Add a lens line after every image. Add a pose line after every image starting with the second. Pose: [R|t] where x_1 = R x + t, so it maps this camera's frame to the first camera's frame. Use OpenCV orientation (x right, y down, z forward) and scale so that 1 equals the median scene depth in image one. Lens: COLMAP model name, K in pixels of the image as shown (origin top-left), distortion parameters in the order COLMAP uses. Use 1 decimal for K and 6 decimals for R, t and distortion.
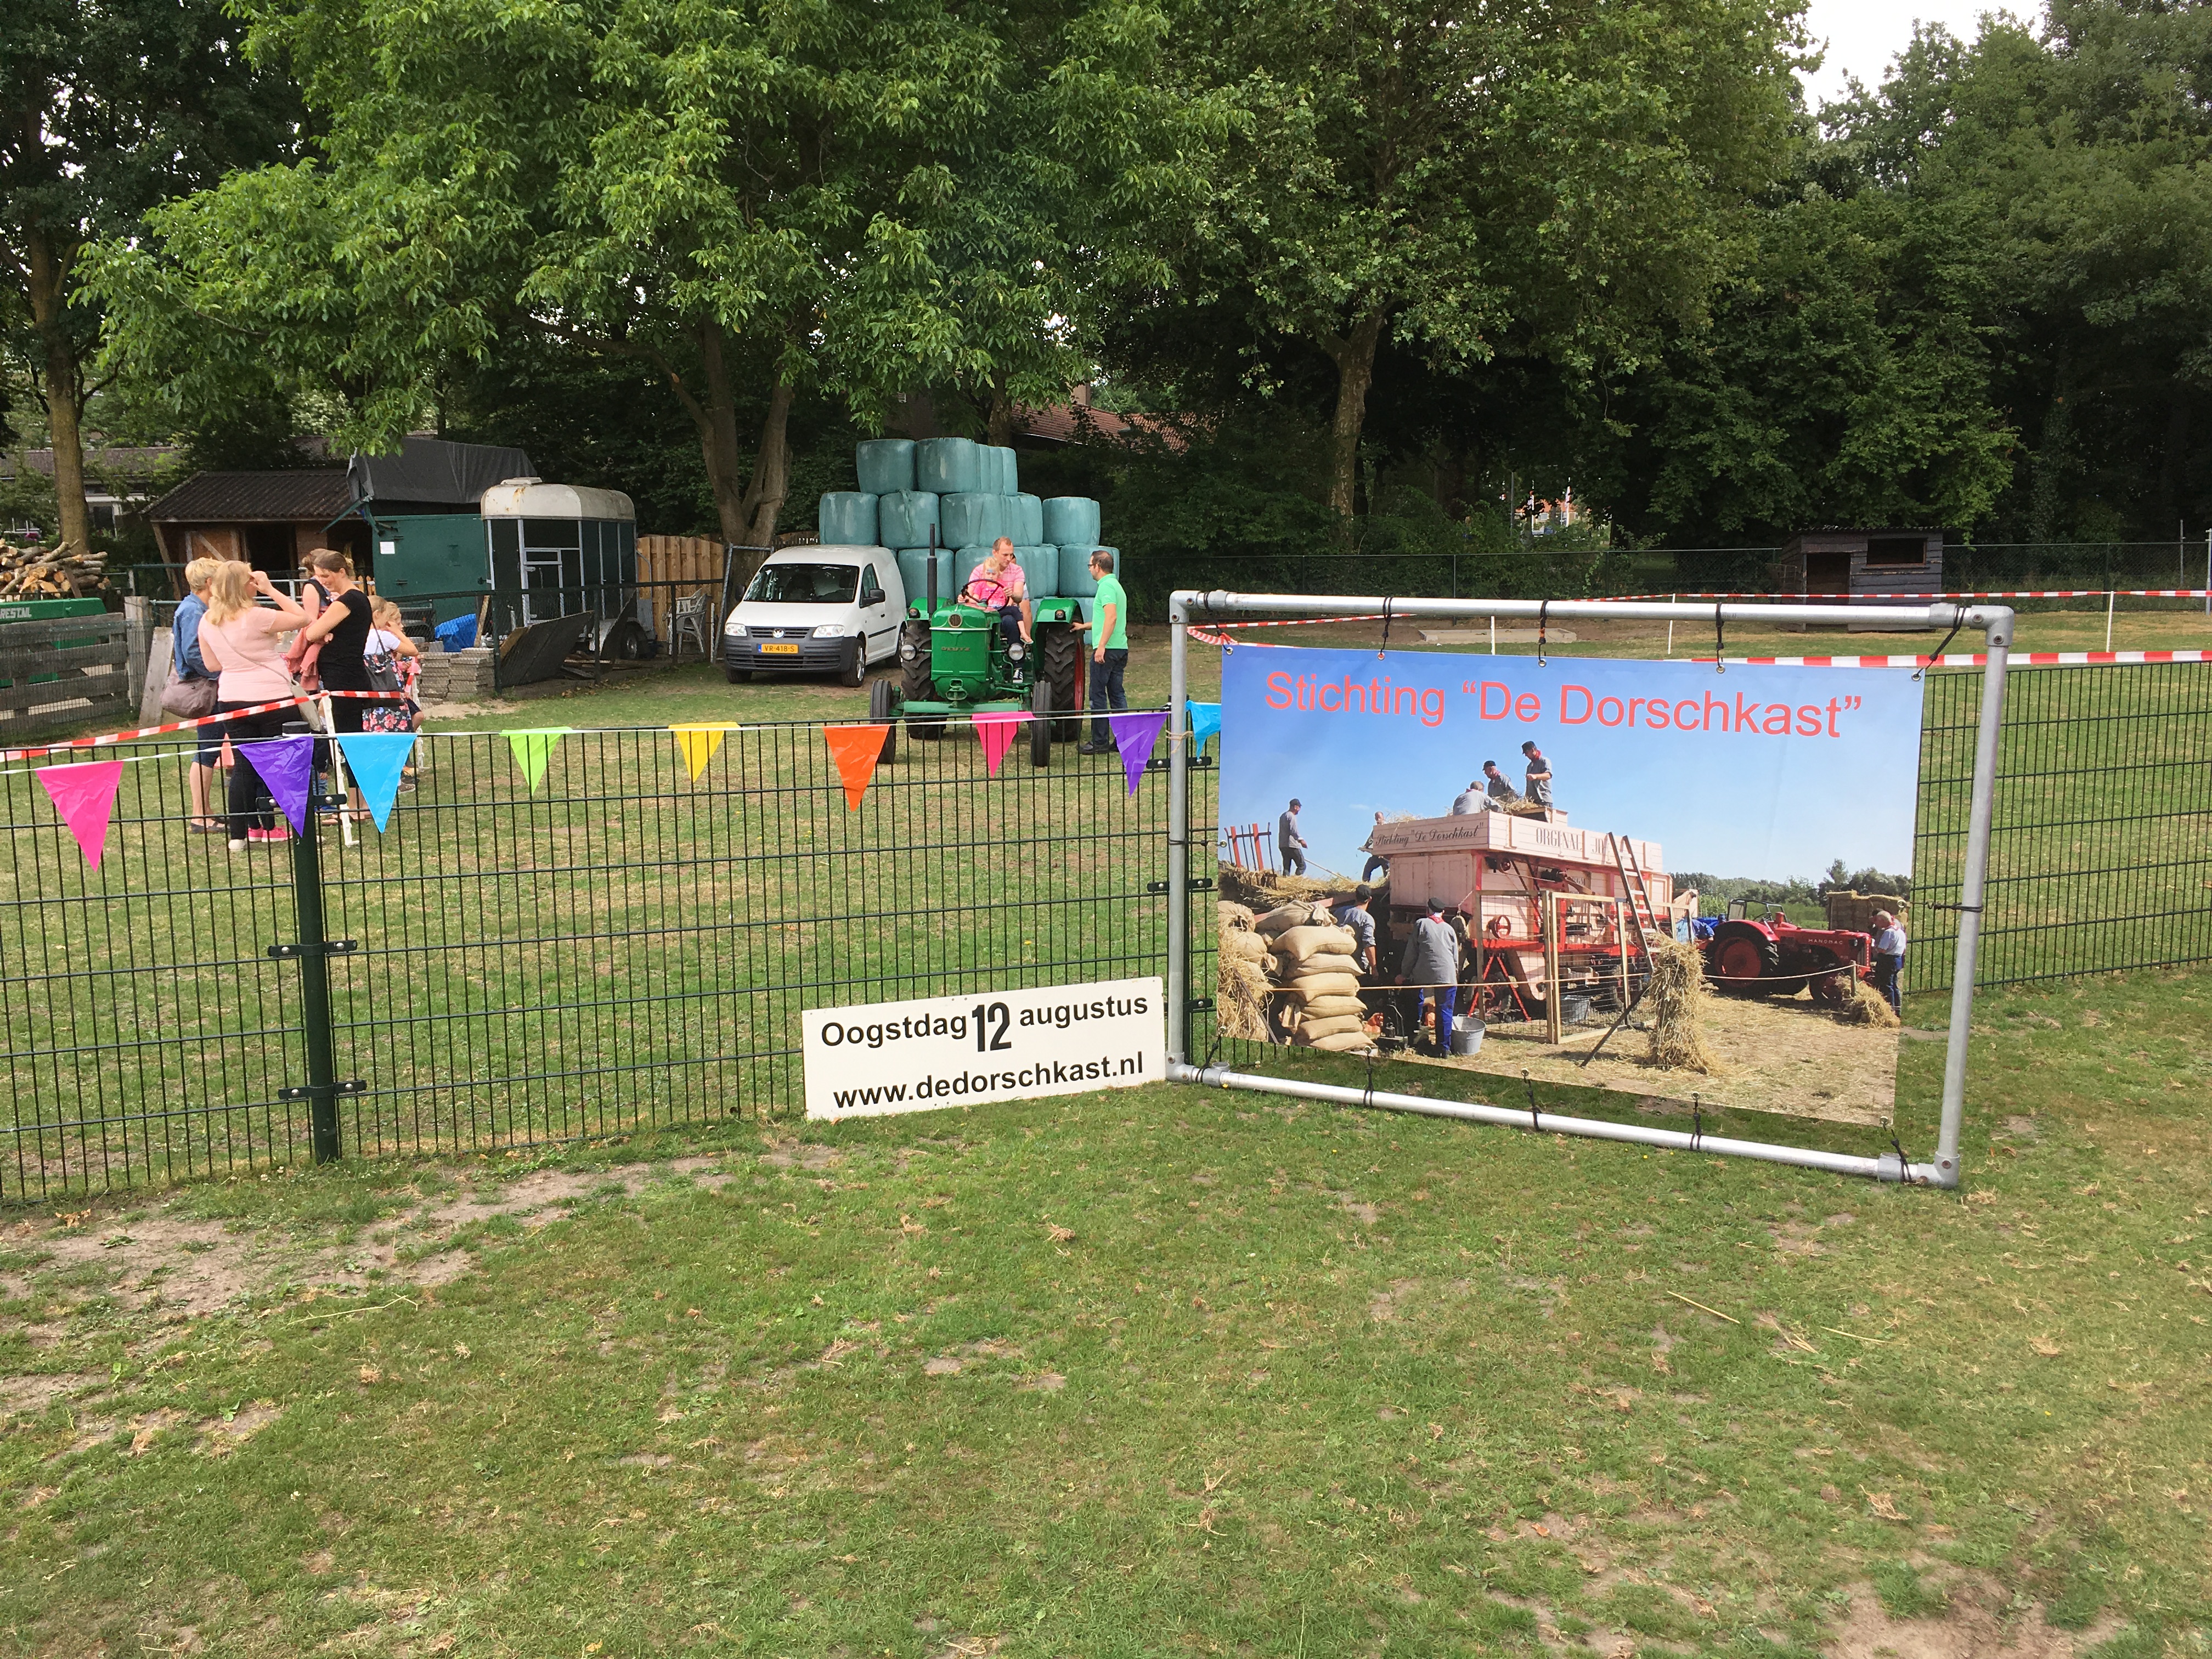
lens RADIAL K [[1872.1, 0, 1112.7], [0, 1872.1, 837.9], [0, 0, 1]] dist [0.083672, -0.106238]
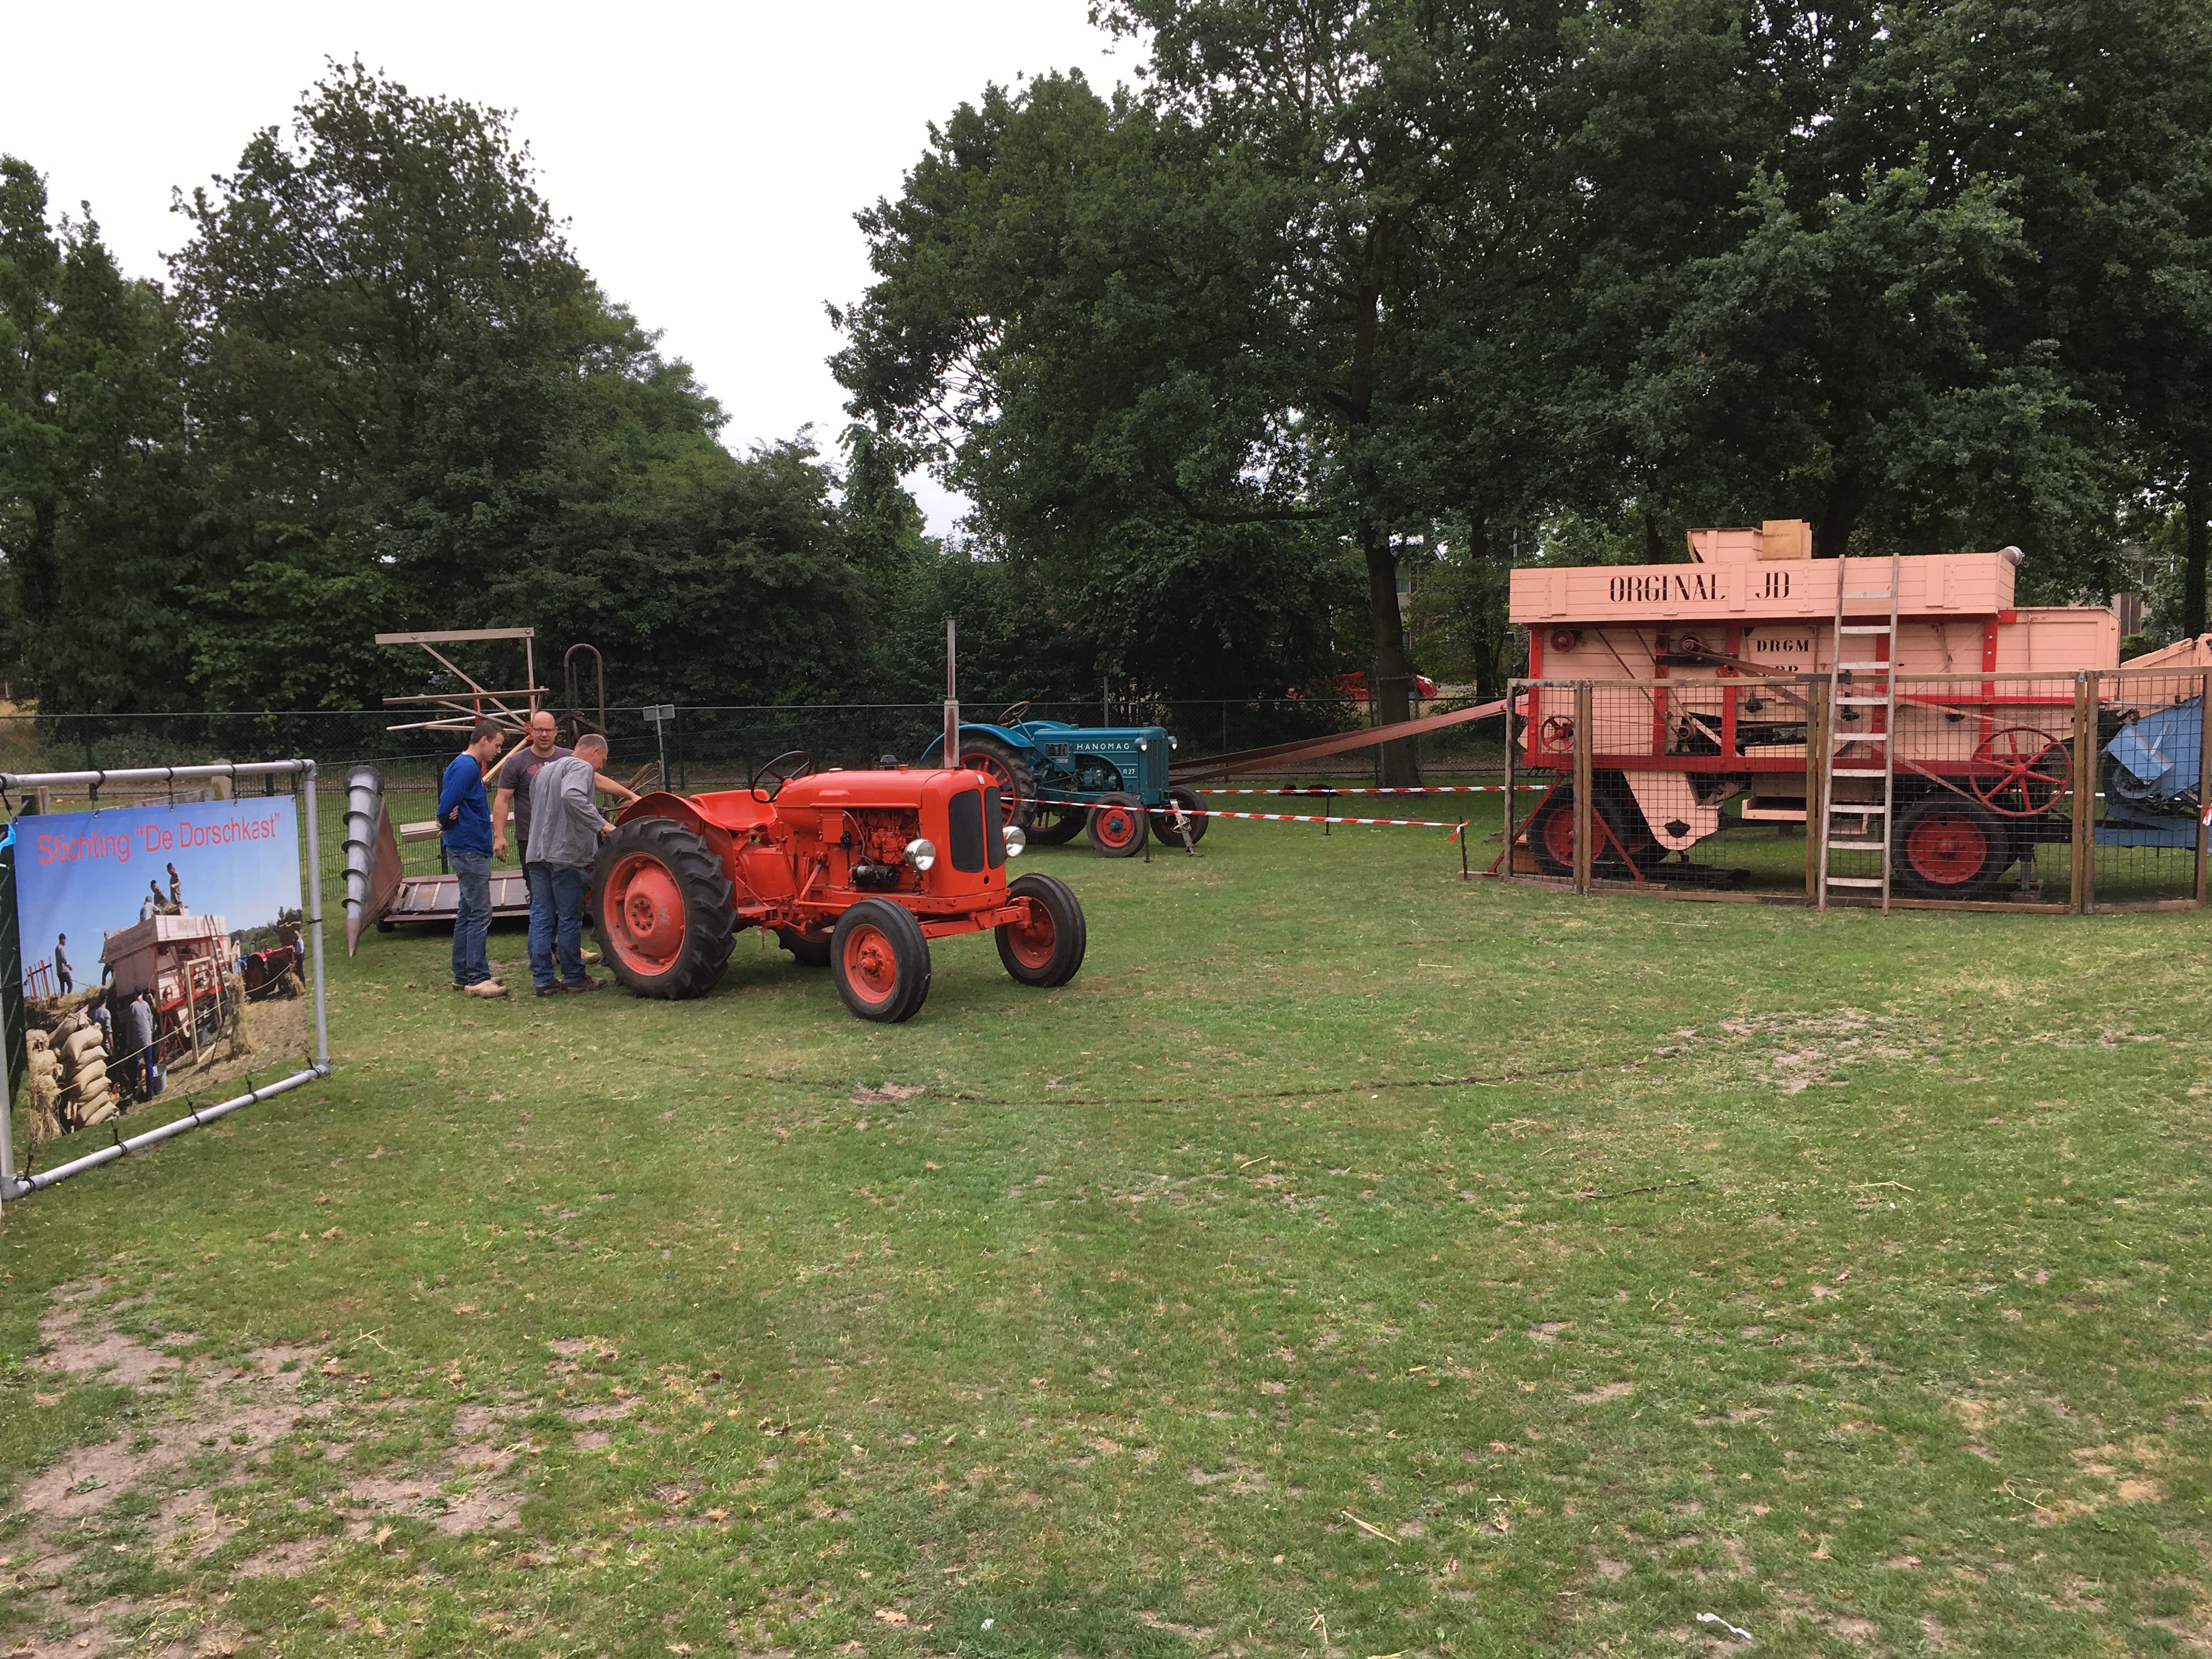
lens RADIAL K [[1872.1, 0, 1098.0], [0, 1872.1, 821.3], [0, 0, 1]] dist [0.083672, -0.106238]
pose [[-0.344094, -0.050120, 0.937596, -1.308991], [0.176500, 0.977320, 0.117018, -0.118487], [-0.922197, 0.205751, -0.327444, 0.743523]]
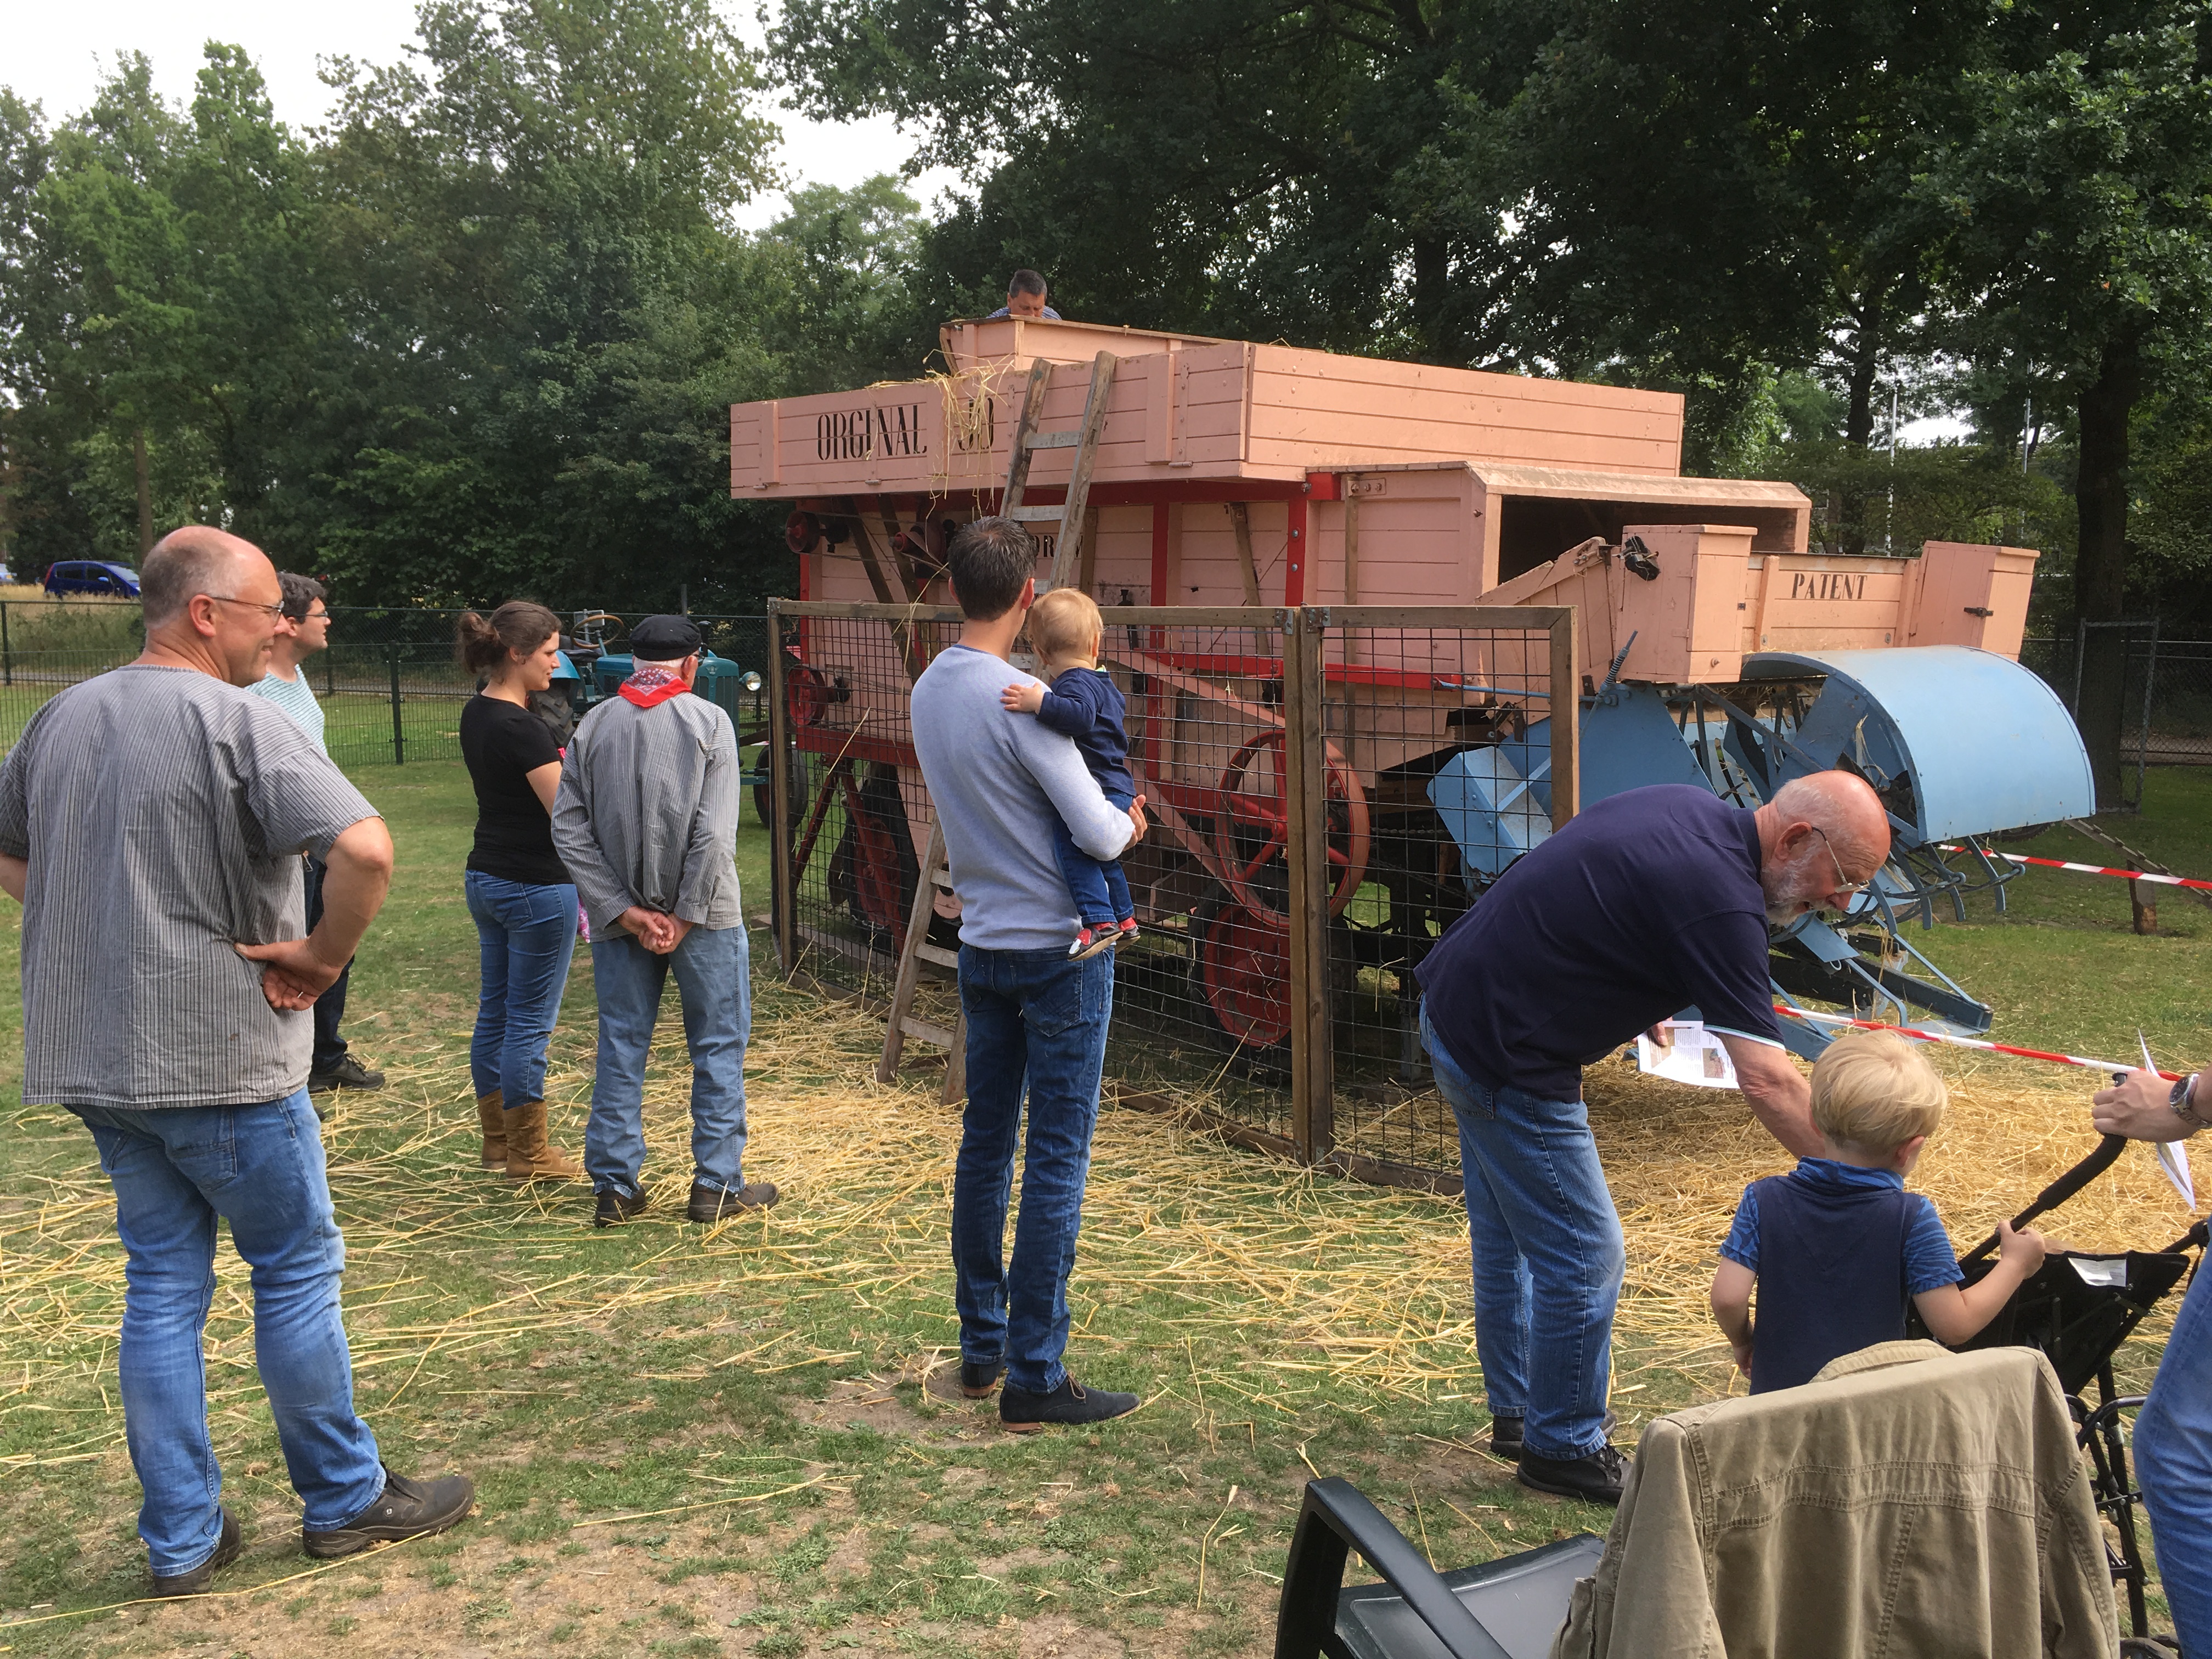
lens RADIAL K [[1872.1, 0, 1097.2], [0, 1872.1, 842.3], [0, 0, 1]] dist [0.083672, -0.106238]
pose [[0.043310, -0.113375, 0.992608, -0.539483], [0.153630, 0.982479, 0.105515, 0.182821], [-0.987179, 0.147924, 0.059969, -1.082097]]
